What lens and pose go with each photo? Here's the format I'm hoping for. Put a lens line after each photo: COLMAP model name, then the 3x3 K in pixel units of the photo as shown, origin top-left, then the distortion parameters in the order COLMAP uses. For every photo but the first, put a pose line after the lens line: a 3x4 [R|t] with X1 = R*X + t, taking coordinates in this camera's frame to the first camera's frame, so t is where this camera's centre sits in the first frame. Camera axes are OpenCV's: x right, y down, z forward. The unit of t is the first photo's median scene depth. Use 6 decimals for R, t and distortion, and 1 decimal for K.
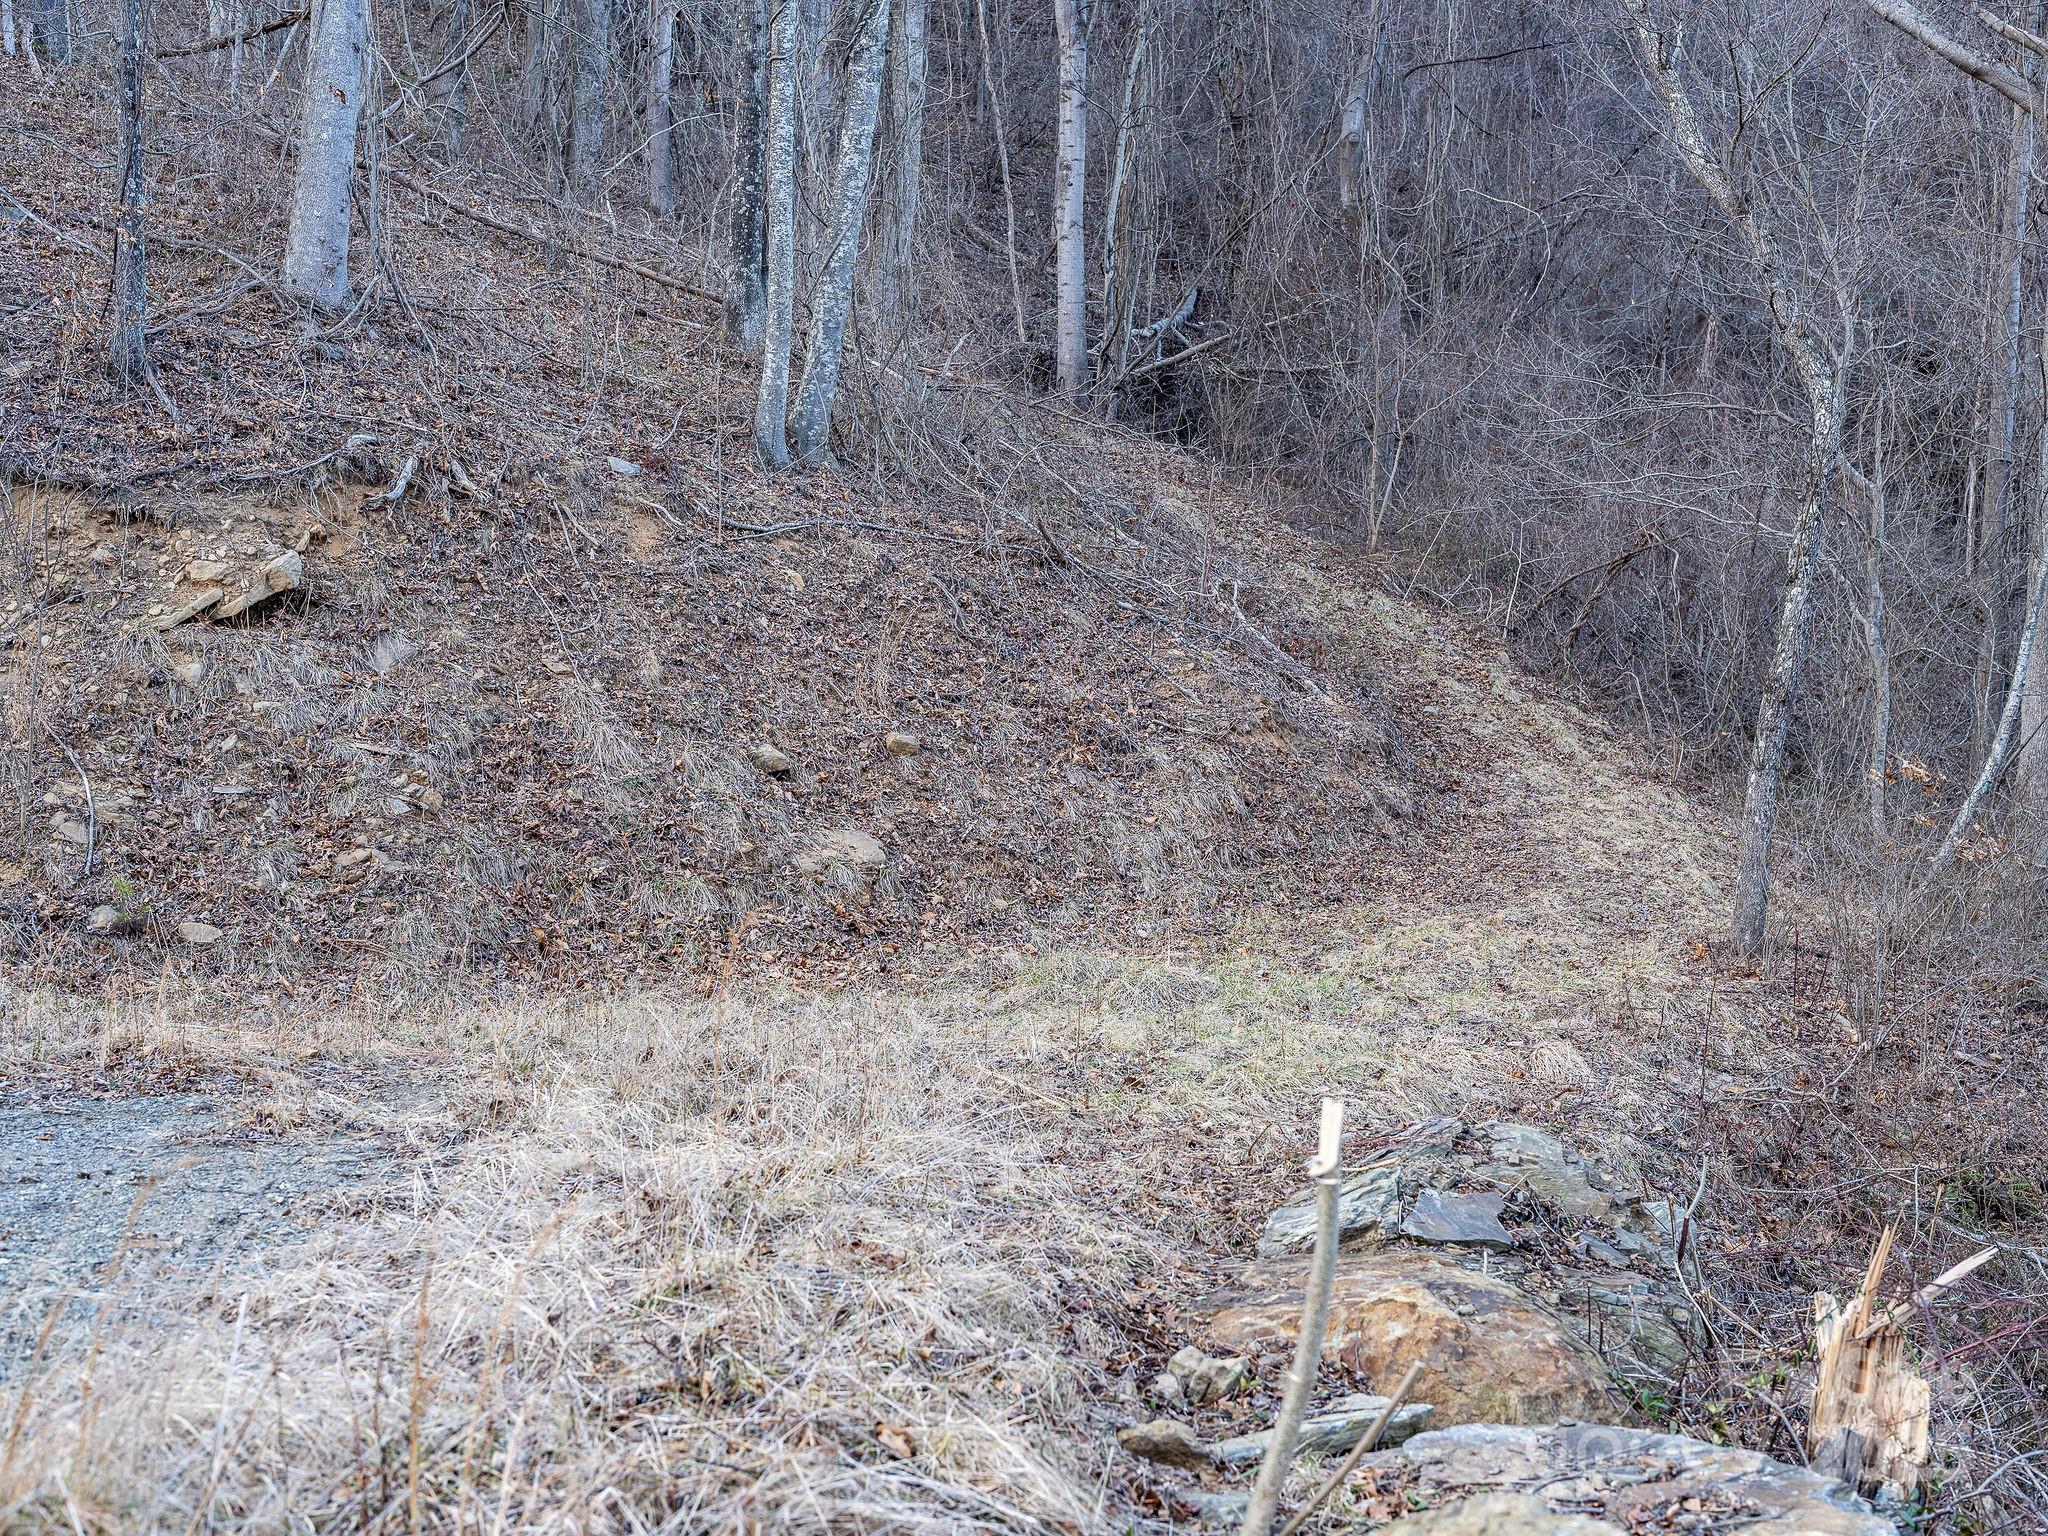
lens RADIAL K [[2639.5, 0, 1025.0], [0, 2639.5, 767.4], [0, 0, 1]] dist [0.006553, 0.000000]
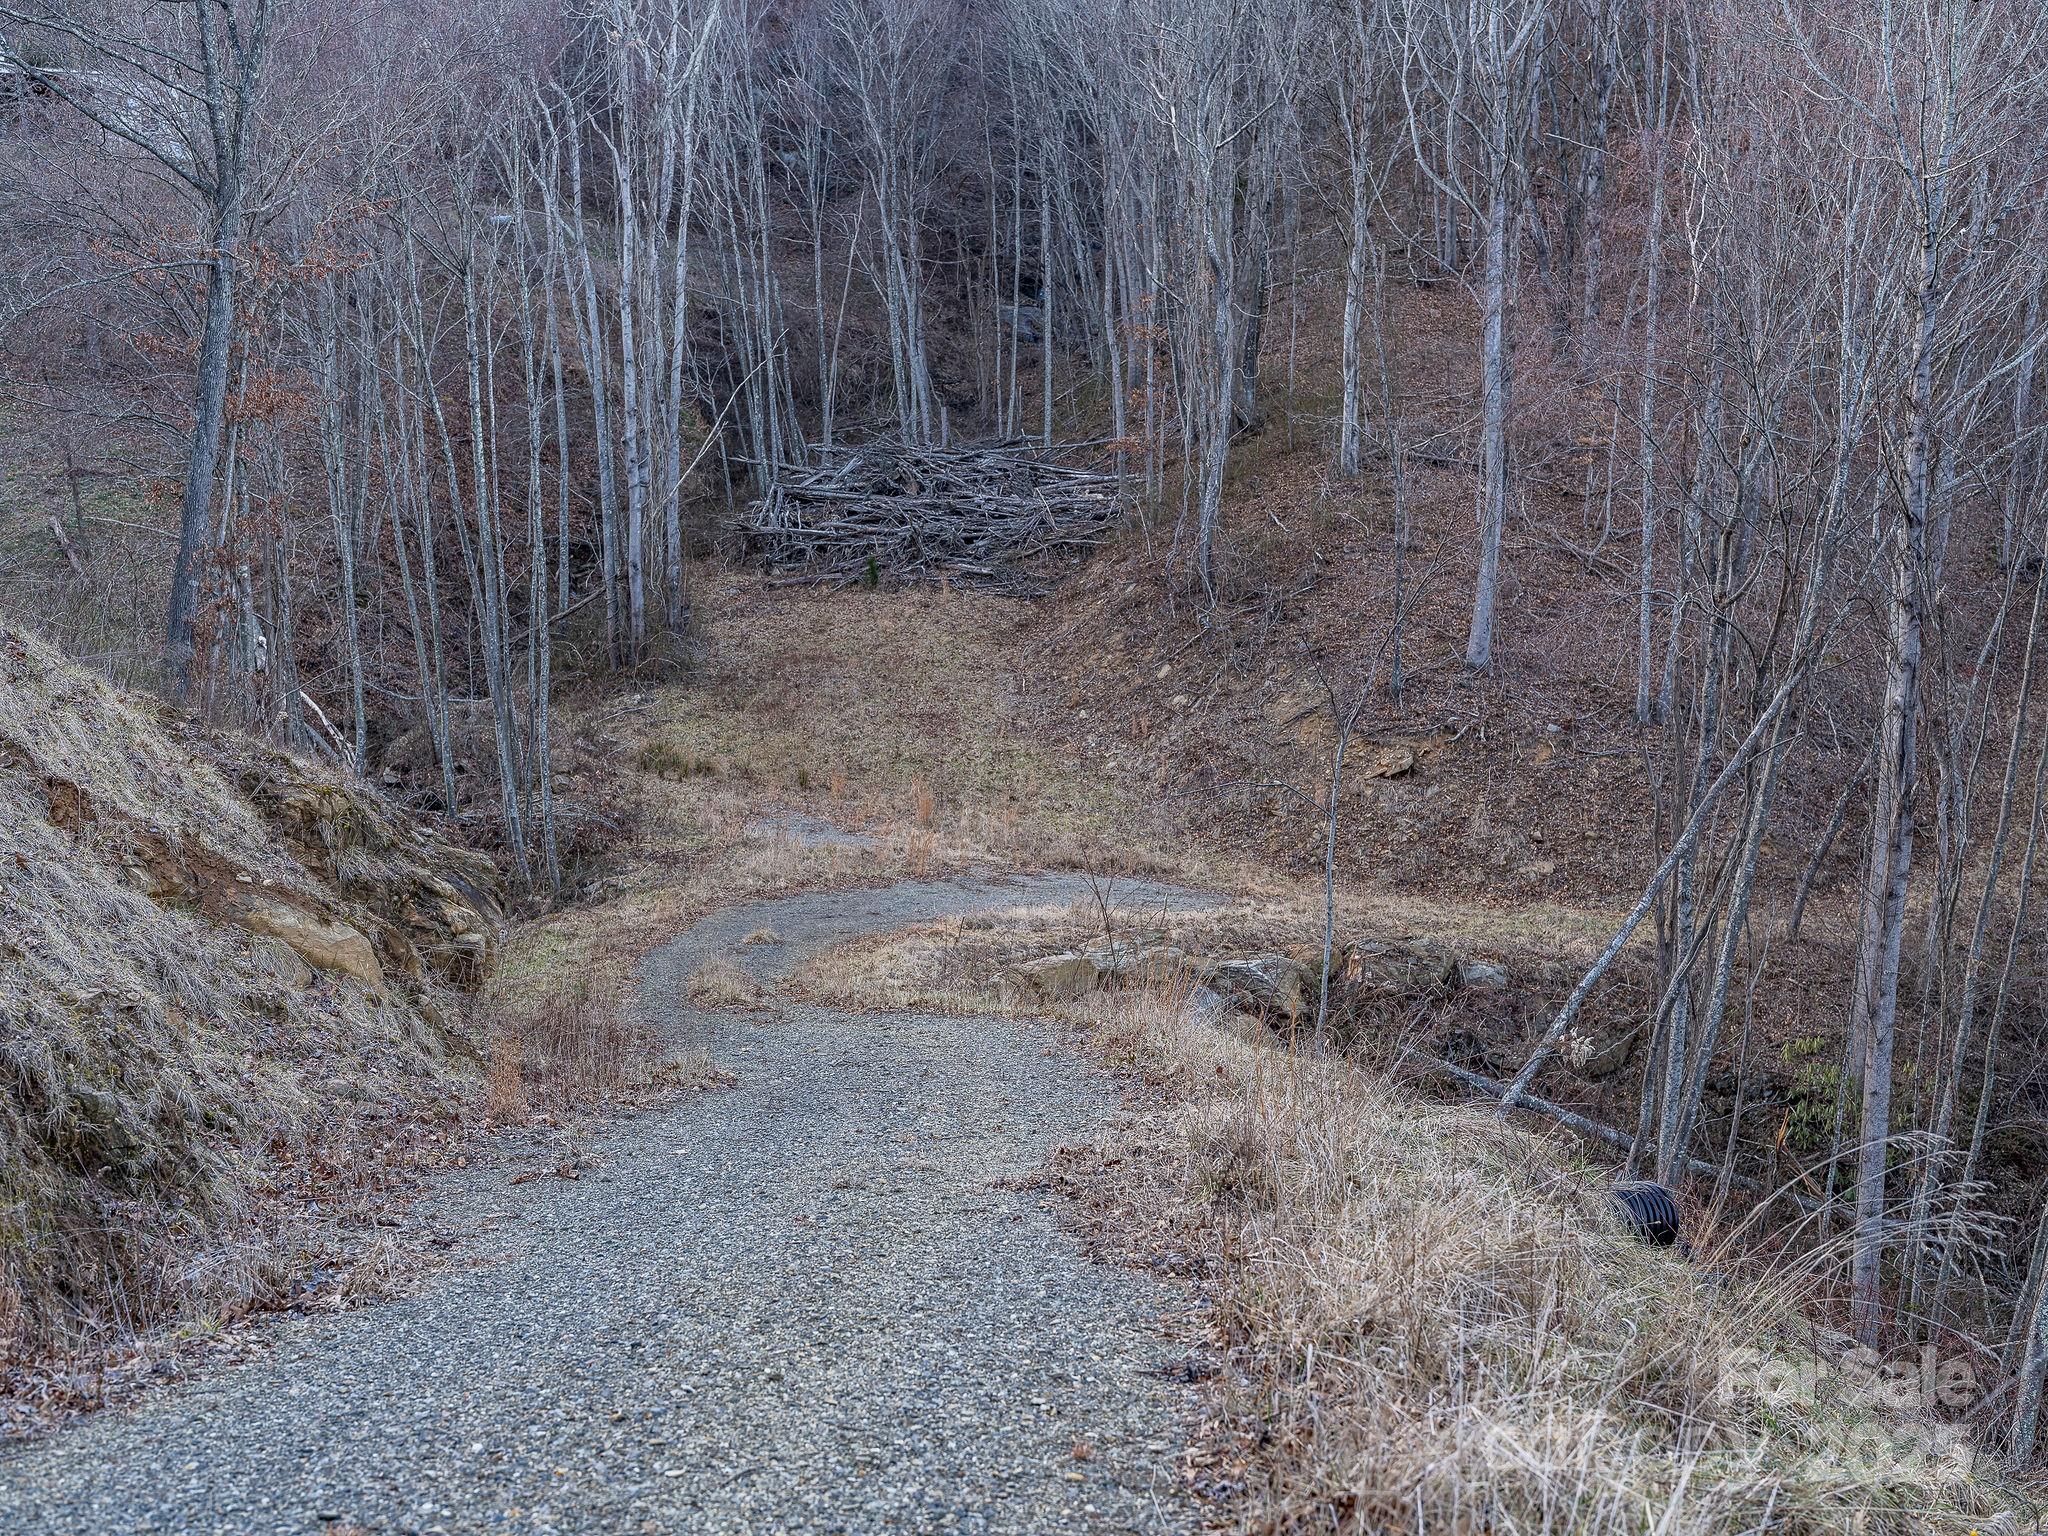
lens RADIAL K [[2639.5, 0, 1023.1], [0, 2639.5, 768.2], [0, 0, 1]] dist [0.006553, 0.000000]
pose [[0.692882, 0.101523, -0.713868, 1.757152], [-0.078975, 0.994767, 0.064819, -0.245175], [0.716713, 0.011466, 0.697274, -1.665733]]
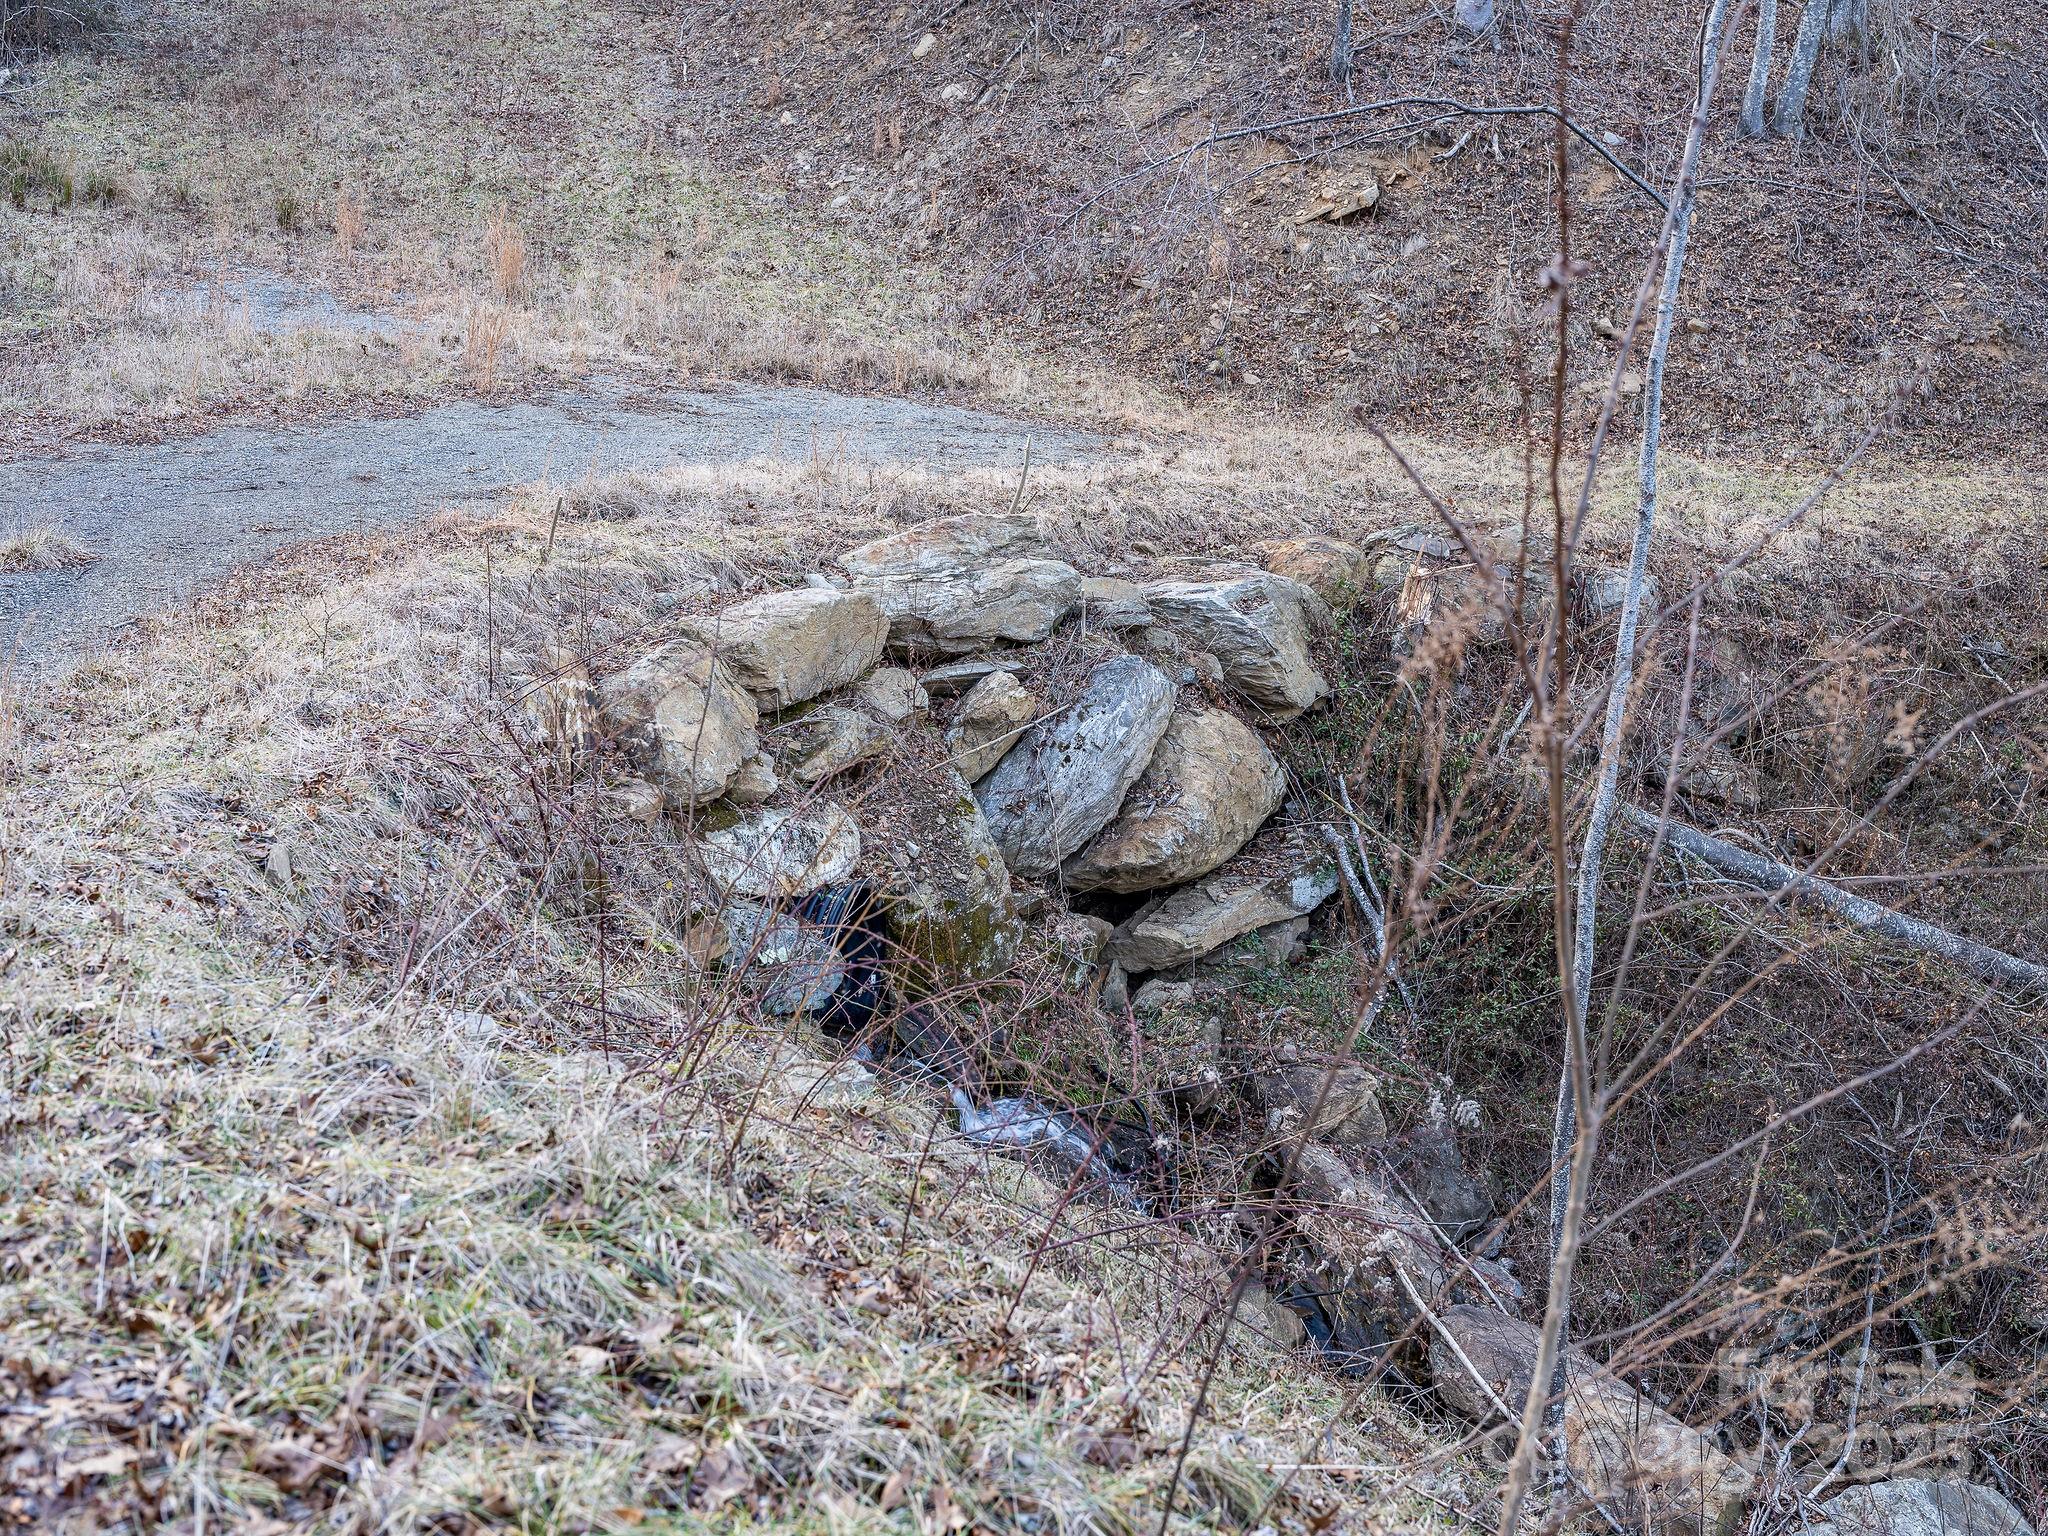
lens RADIAL K [[2639.5, 0, 1022.5], [0, 2639.5, 767.2], [0, 0, 1]] dist [0.006553, 0.000000]
pose [[0.778483, 0.219016, -0.588214, 0.728945], [-0.096628, 0.967793, 0.232465, -0.094023], [0.620183, -0.124132, 0.774573, -0.673347]]
